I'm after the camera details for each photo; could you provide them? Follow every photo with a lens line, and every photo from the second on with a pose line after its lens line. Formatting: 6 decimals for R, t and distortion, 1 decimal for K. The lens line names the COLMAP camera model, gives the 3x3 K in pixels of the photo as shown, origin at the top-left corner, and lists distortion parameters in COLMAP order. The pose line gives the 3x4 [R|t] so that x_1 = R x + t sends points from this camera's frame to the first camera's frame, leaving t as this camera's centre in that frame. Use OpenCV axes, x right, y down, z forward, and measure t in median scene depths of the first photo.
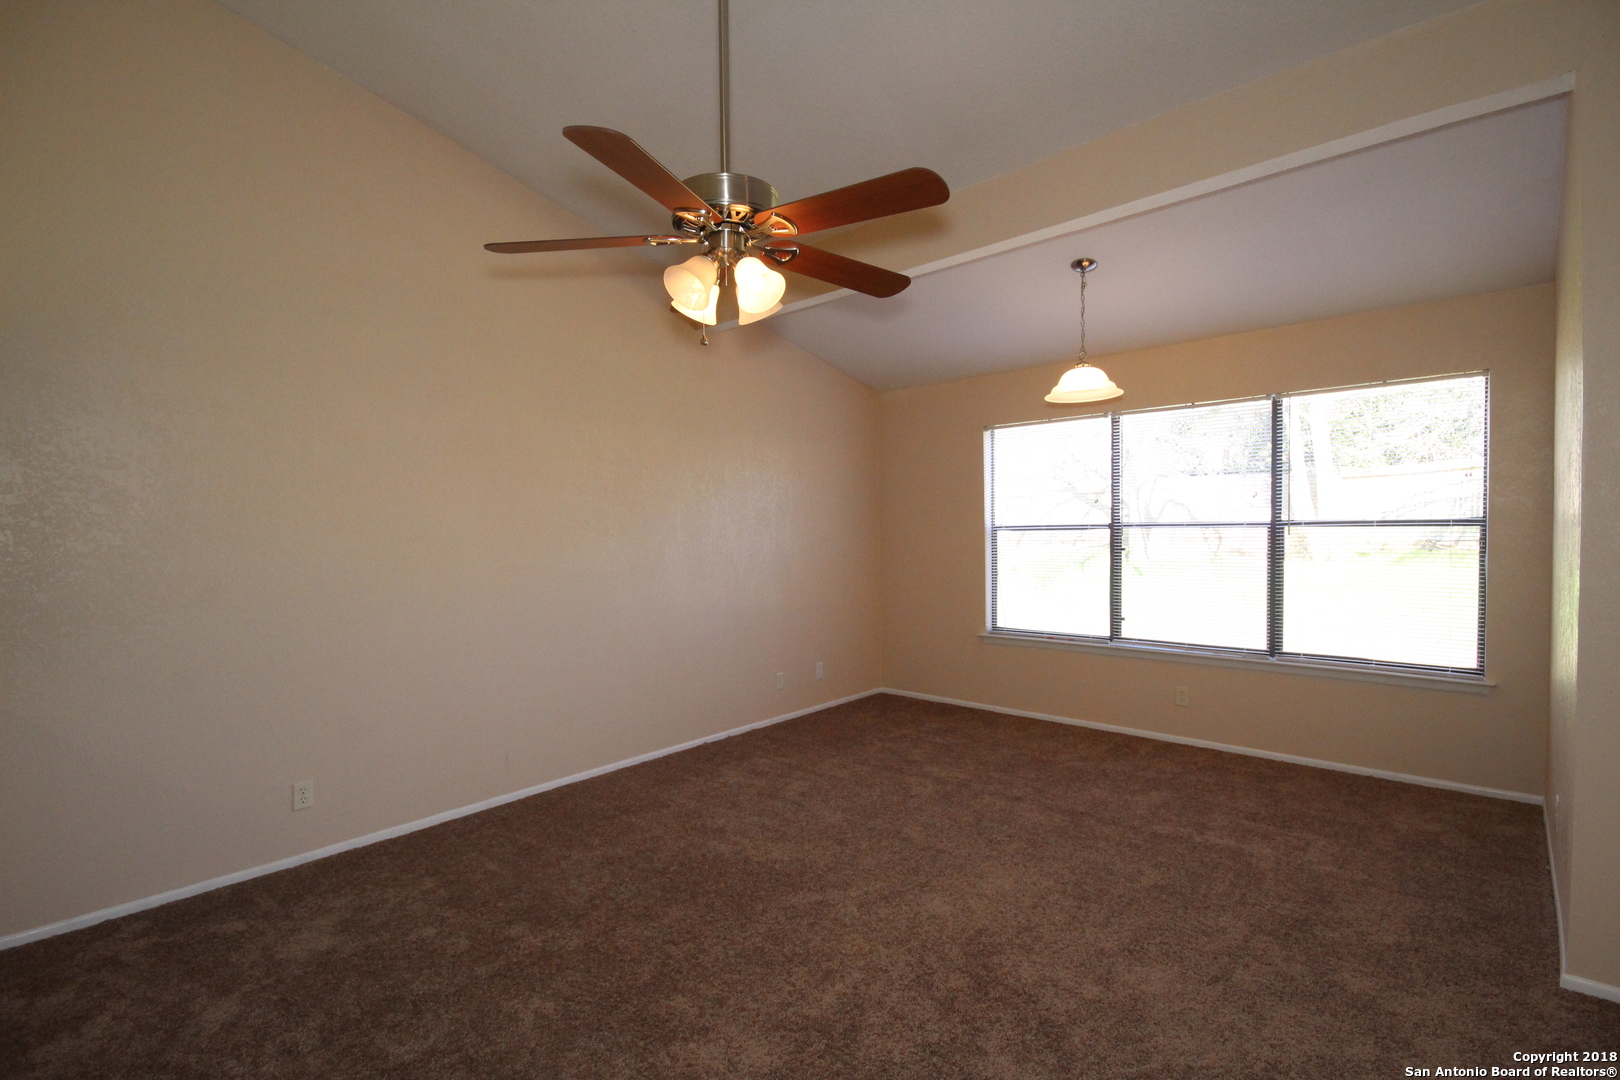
lens RADIAL K [[737.7, 0, 802.5], [0, 737.7, 544.2], [0, 0, 1]] dist [-0.001604, -0.006575]
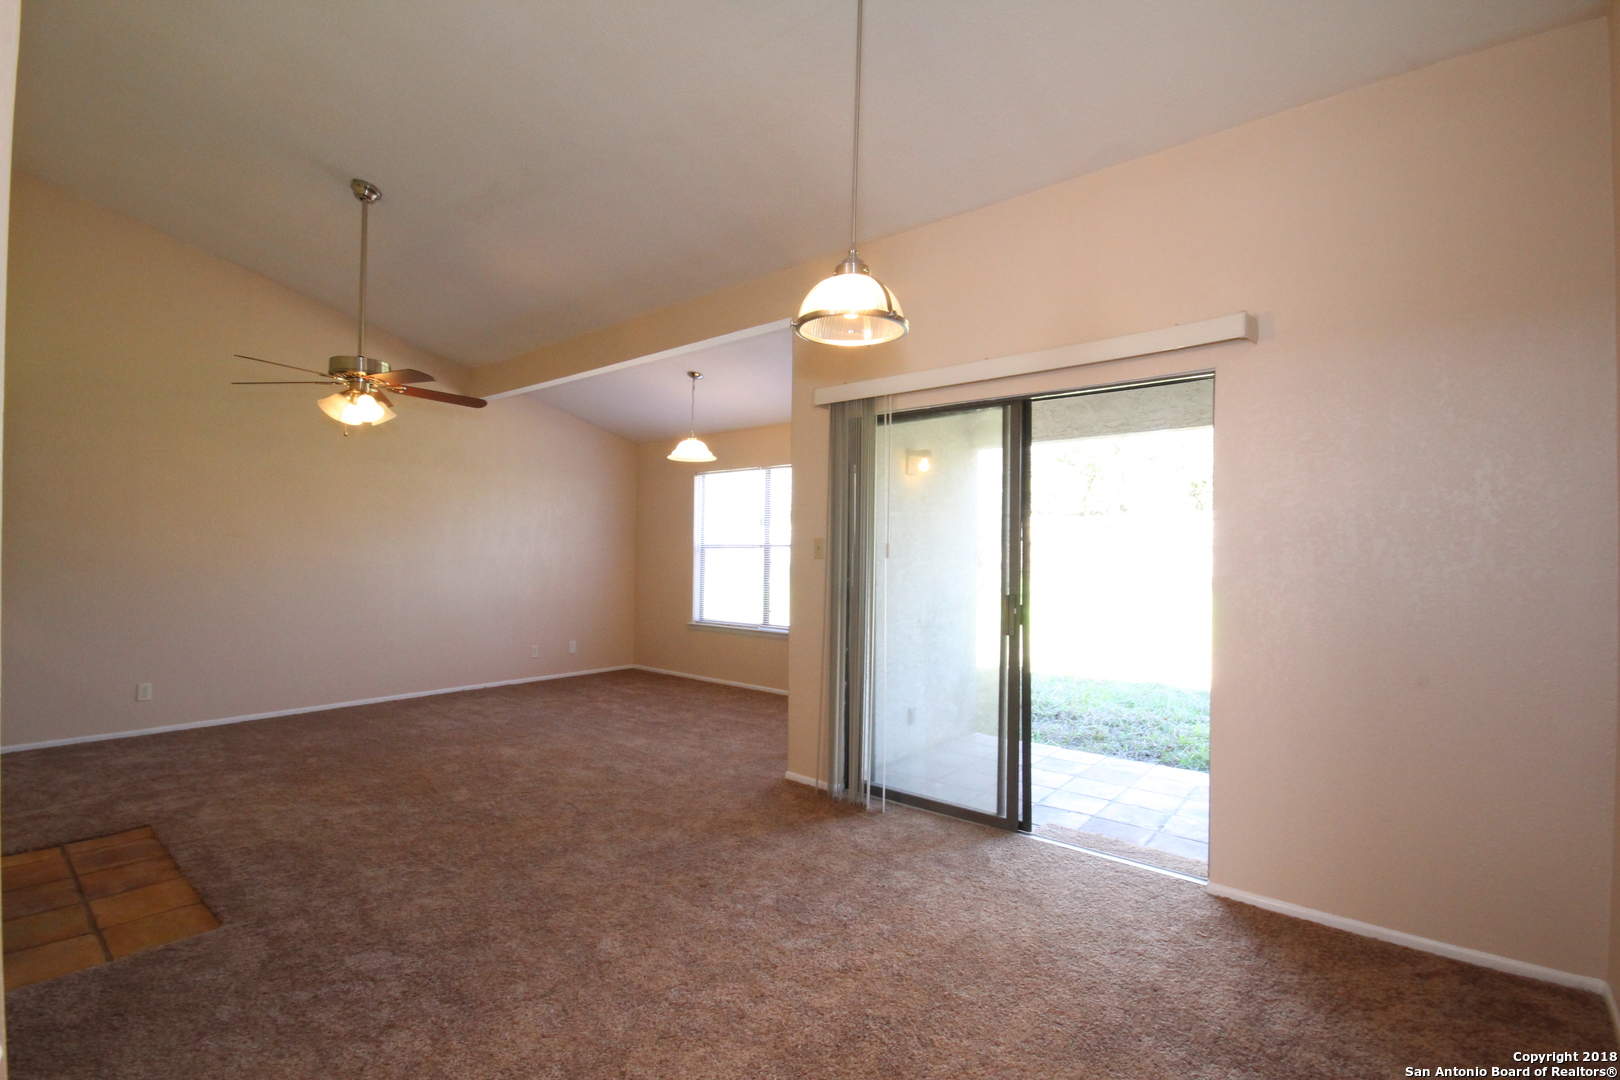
lens RADIAL K [[737.7, 0, 810.0], [0, 737.7, 558.7], [0, 0, 1]] dist [-0.001604, -0.006575]
pose [[0.998042, 0.032526, 0.053419, 0.544340], [-0.031625, 0.999344, -0.017635, 0.027122], [-0.053958, 0.015911, 0.998416, -0.547808]]
